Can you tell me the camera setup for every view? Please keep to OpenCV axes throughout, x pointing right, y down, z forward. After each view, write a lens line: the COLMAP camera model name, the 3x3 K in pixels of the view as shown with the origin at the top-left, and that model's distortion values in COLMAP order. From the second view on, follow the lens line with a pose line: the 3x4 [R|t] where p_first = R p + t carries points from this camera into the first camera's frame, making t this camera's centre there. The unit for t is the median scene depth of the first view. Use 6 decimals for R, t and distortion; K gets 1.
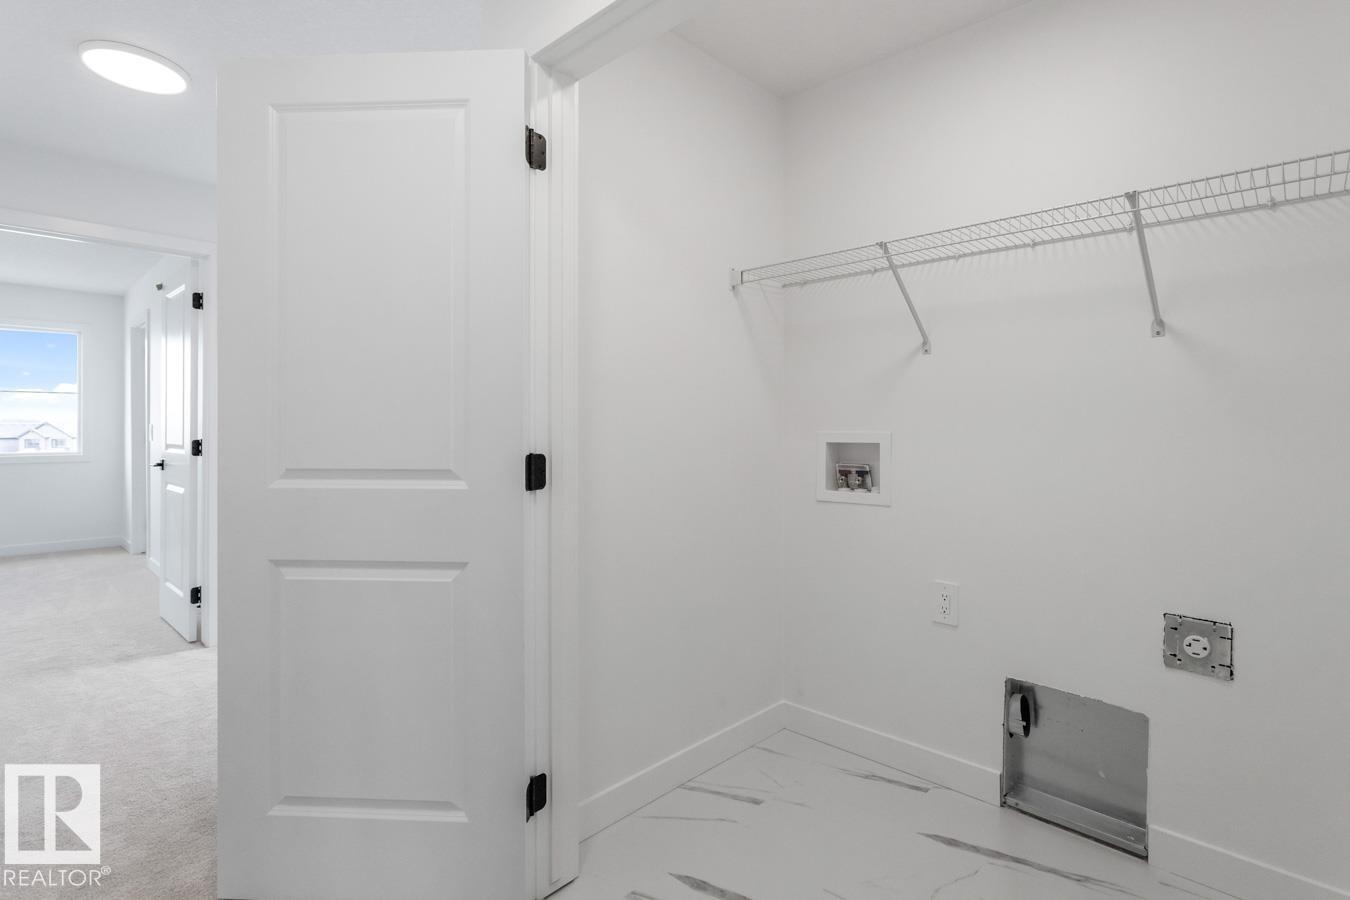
lens RADIAL K [[650.9, 0, 671.2], [0, 650.9, 440.3], [0, 0, 1]] dist [-0.003999, 0.007941]
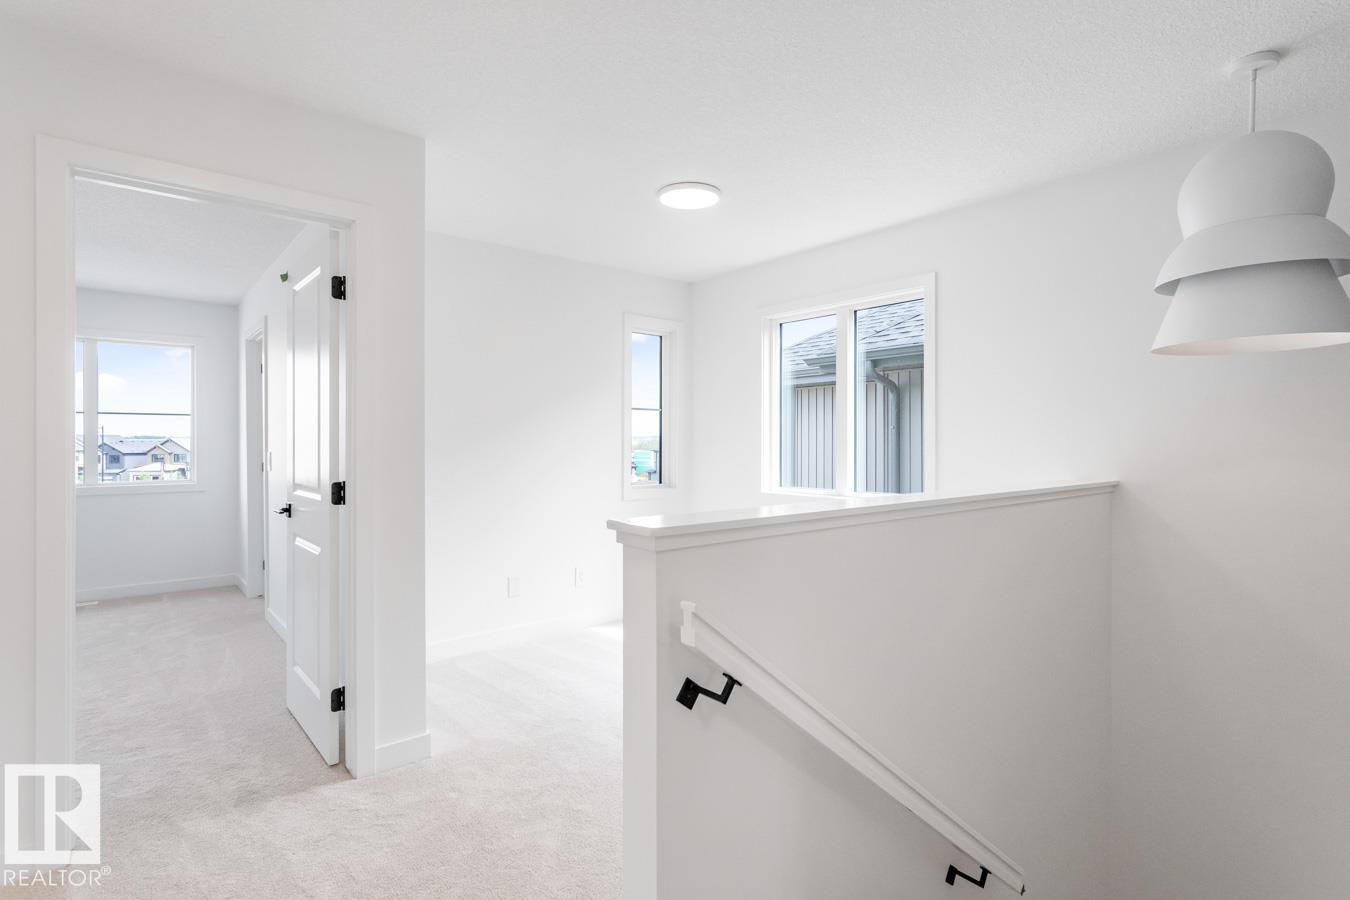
lens RADIAL K [[650.9, 0, 676.3], [0, 650.9, 457.5], [0, 0, 1]] dist [-0.003999, 0.007941]
pose [[0.994759, -0.000670, -0.102249, -0.257533], [0.001101, 0.999991, 0.004156, -0.027222], [0.102245, -0.004247, 0.994750, 0.294714]]
